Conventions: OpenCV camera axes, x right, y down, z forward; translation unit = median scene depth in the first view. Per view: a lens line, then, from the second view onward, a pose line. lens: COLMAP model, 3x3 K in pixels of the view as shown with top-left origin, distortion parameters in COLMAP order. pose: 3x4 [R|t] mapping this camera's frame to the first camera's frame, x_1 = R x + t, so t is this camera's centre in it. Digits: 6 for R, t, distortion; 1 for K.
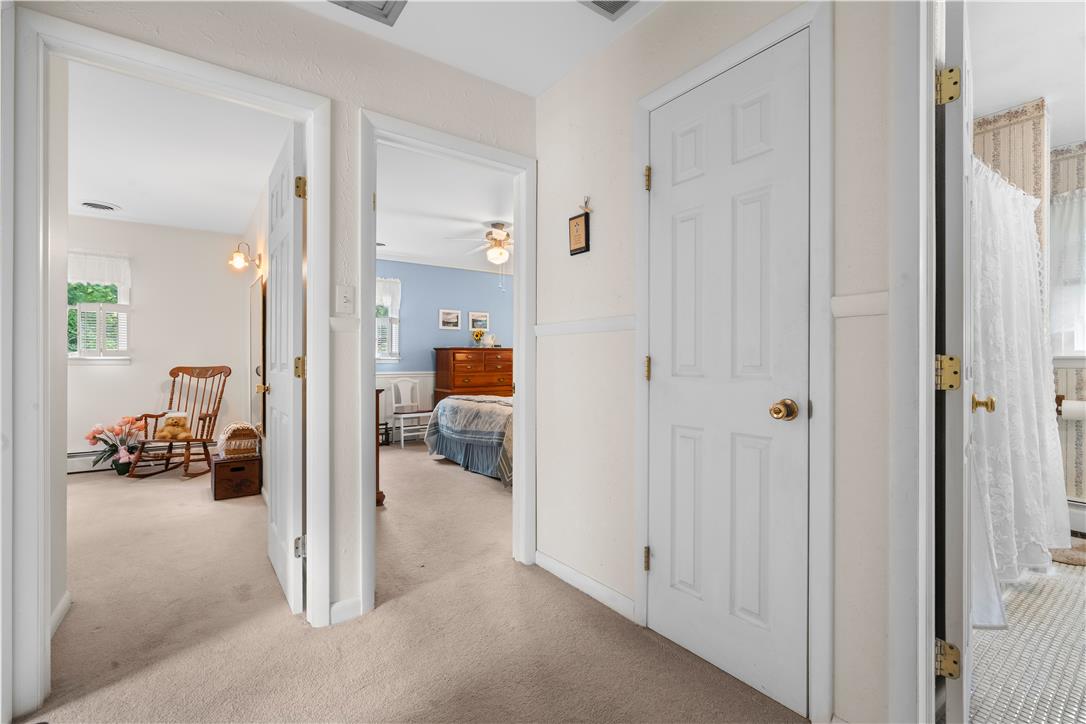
lens RADIAL K [[495.7, 0, 543.2], [0, 495.7, 360.2], [0, 0, 1]] dist [-0.009391, 0.004175]
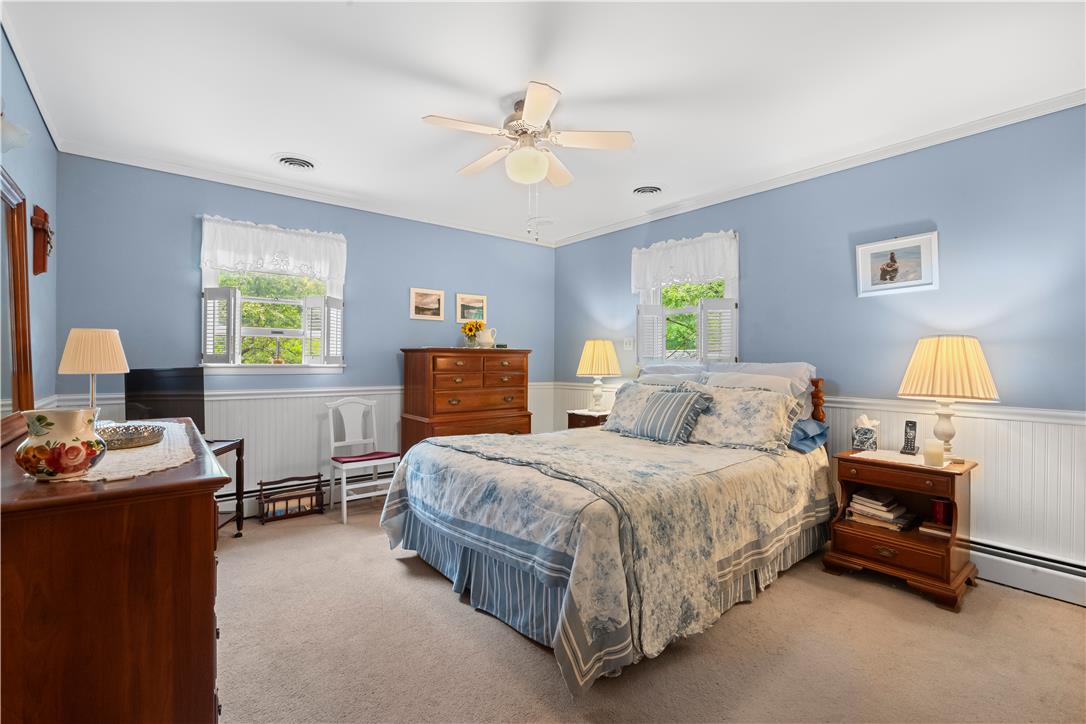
lens RADIAL K [[495.7, 0, 544.2], [0, 495.7, 361.0], [0, 0, 1]] dist [-0.009391, 0.004175]
pose [[0.998469, 0.003427, 0.055202, -0.080031], [-0.003270, 0.999990, -0.002940, -0.008473], [-0.055212, 0.002755, 0.998471, 0.390939]]
